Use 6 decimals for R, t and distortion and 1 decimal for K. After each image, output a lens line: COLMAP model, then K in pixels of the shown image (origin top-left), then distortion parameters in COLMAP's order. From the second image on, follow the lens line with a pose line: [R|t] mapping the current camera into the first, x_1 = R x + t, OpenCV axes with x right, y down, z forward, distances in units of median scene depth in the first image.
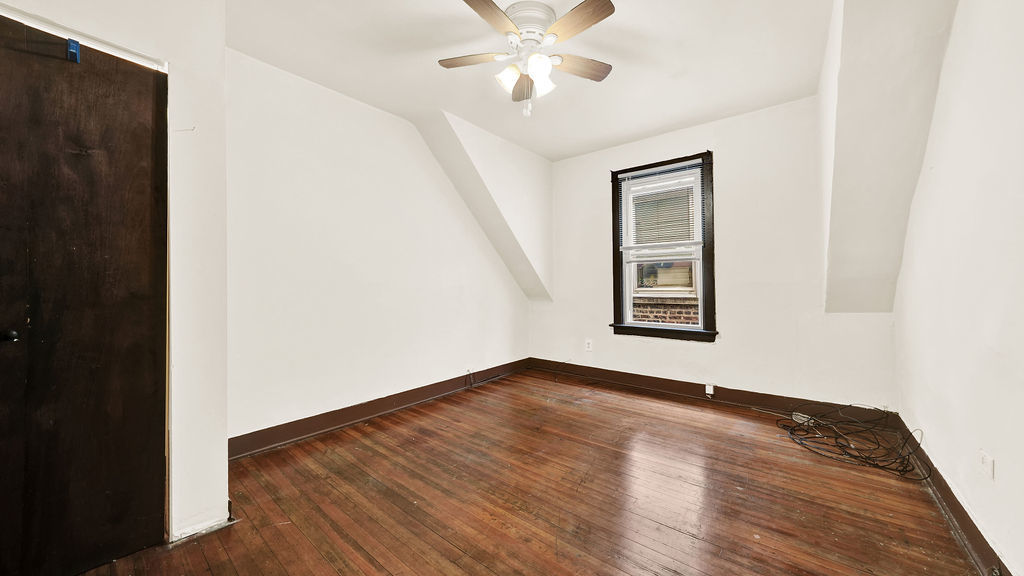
lens RADIAL K [[358.5, 0, 520.8], [0, 358.5, 292.1], [0, 0, 1]] dist [-0.014196, 0.000047]
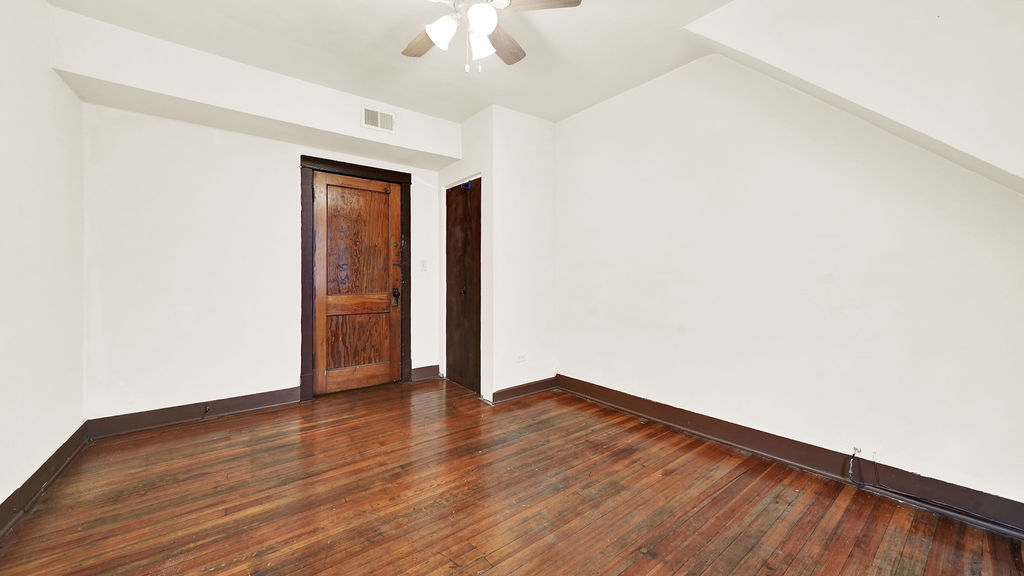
lens RADIAL K [[358.5, 0, 501.4], [0, 358.5, 270.8], [0, 0, 1]] dist [-0.014196, 0.000047]
pose [[-0.241814, -0.003143, -0.970318, 0.618363], [-0.002073, 0.999994, -0.002723, -0.025203], [0.970320, 0.001353, -0.241819, 0.948307]]
